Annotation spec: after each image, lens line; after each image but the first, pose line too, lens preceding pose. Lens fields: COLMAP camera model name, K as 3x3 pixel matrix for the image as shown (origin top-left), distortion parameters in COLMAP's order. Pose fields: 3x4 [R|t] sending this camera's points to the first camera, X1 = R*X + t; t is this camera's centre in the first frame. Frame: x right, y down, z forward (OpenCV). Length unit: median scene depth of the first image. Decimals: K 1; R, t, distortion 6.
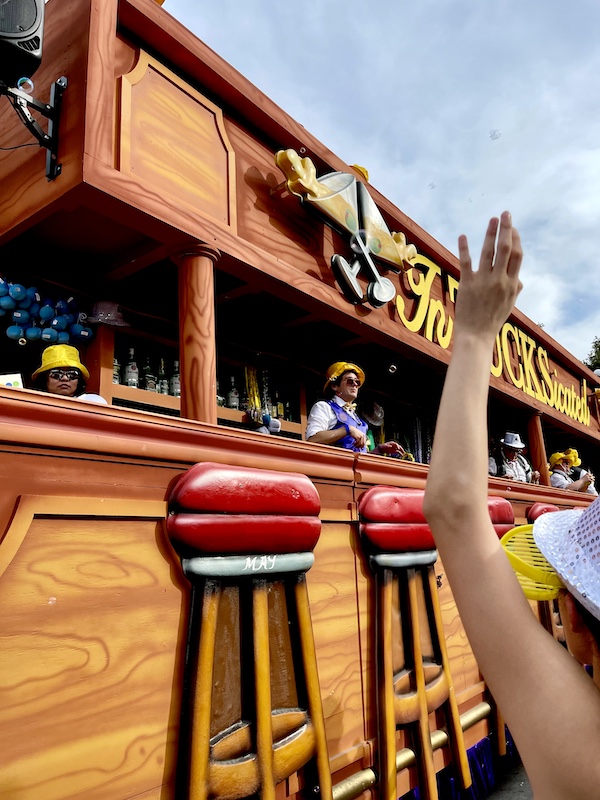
lens RADIAL K [[603.0, 0, 292.6], [0, 603.0, 400.8], [0, 0, 1]] dist [0.064154, -0.077856]
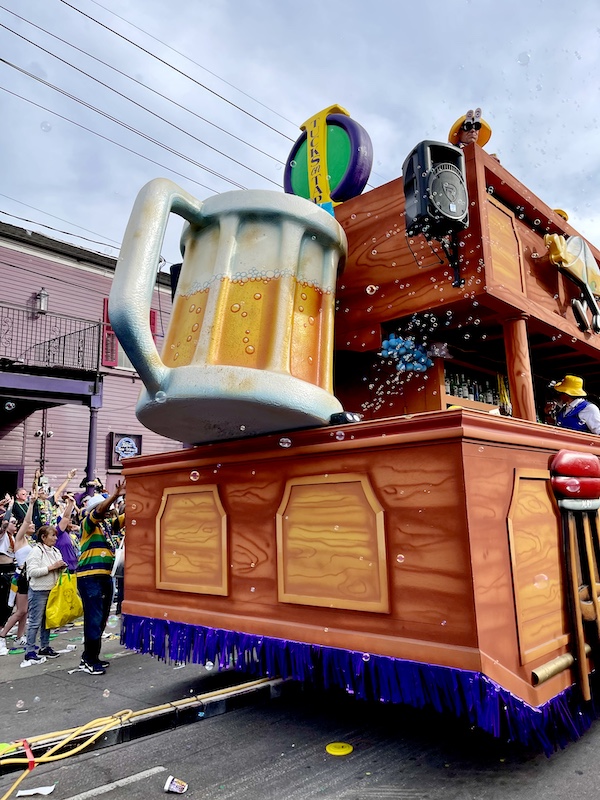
lens RADIAL K [[603.0, 0, 294.0], [0, 603.0, 402.8], [0, 0, 1]] dist [0.064154, -0.077856]
pose [[0.995127, -0.005733, -0.098436, -0.528594], [0.013526, 0.996808, 0.078687, -0.134482], [0.097671, -0.079635, 0.992028, -0.623365]]
